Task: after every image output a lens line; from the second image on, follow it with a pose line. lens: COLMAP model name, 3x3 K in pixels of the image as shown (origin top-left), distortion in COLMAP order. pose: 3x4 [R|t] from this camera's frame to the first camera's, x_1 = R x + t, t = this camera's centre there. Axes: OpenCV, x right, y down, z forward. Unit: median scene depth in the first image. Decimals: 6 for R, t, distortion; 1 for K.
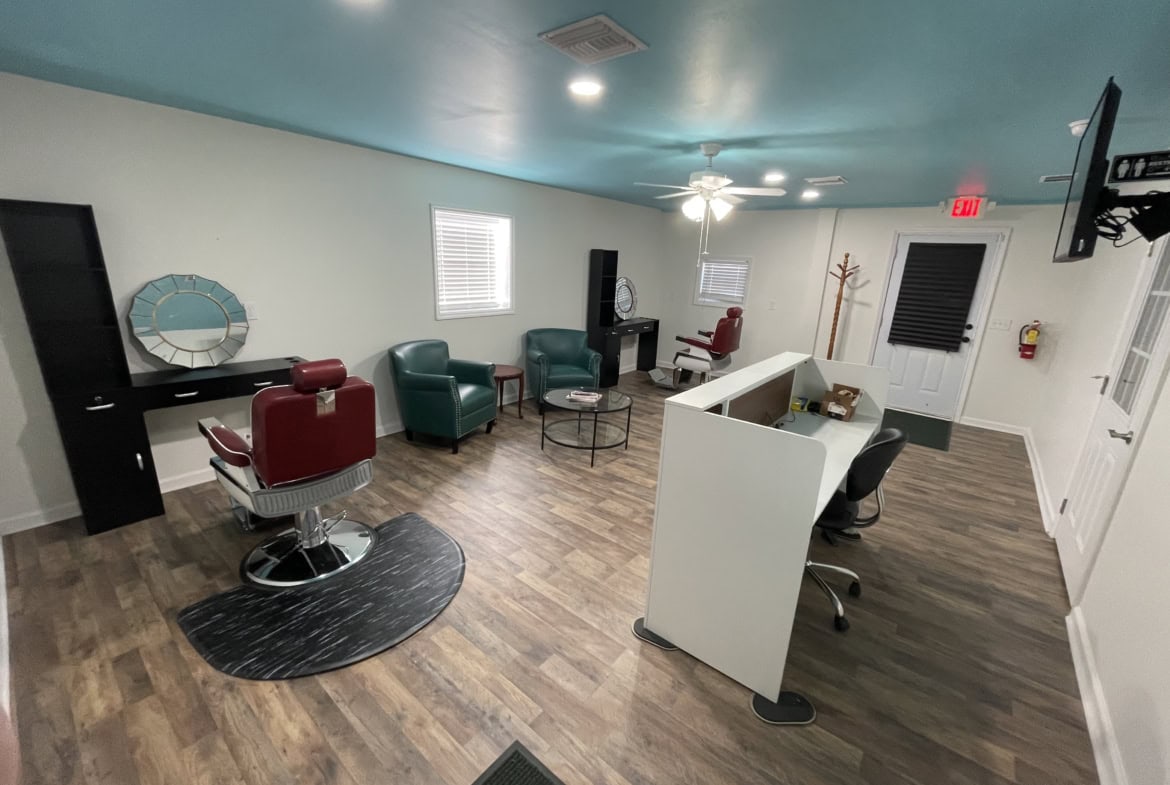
lens RADIAL K [[470.7, 0, 585.0], [0, 470.7, 392.5], [0, 0, 1]] dist [-0.002935, -0.000467]
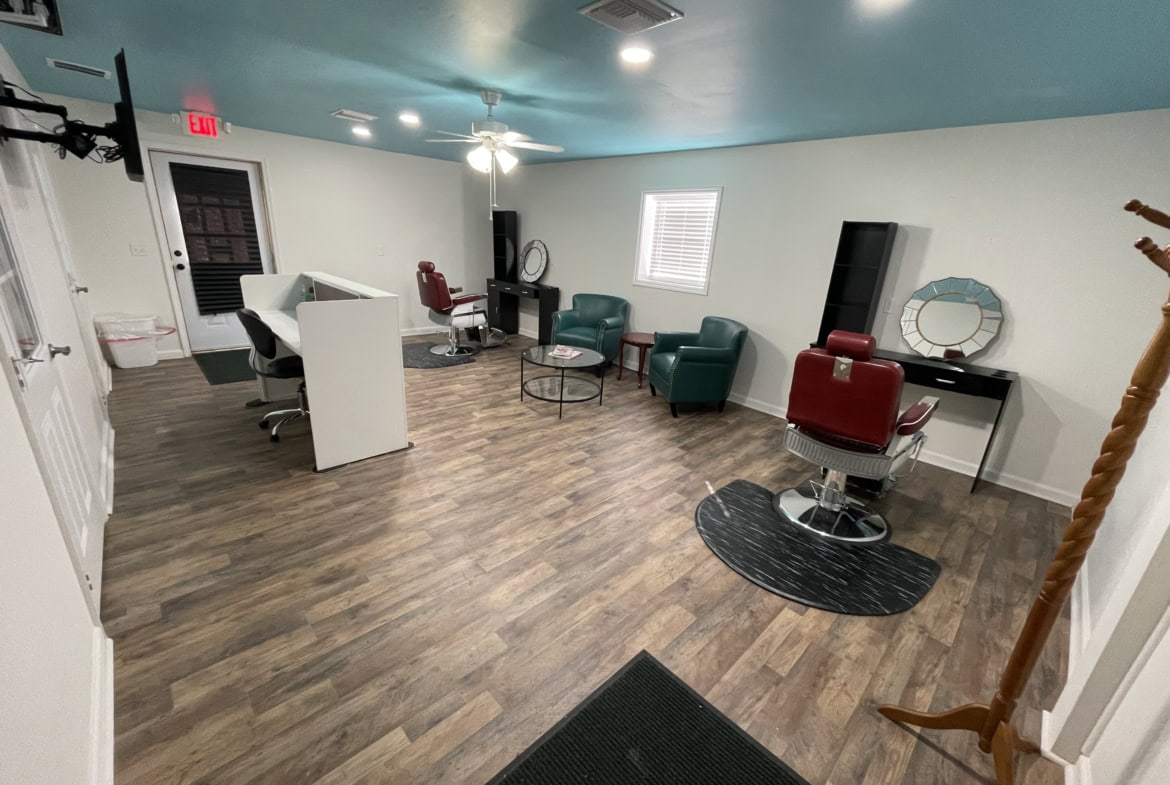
lens RADIAL K [[470.7, 0, 585.0], [0, 470.7, 392.5], [0, 0, 1]] dist [-0.002935, -0.000467]
pose [[-0.117820, 0.272276, -0.954979, 1.265309], [-0.330265, 0.896189, 0.296261, -0.297060], [0.936506, 0.350302, -0.015666, 1.322969]]
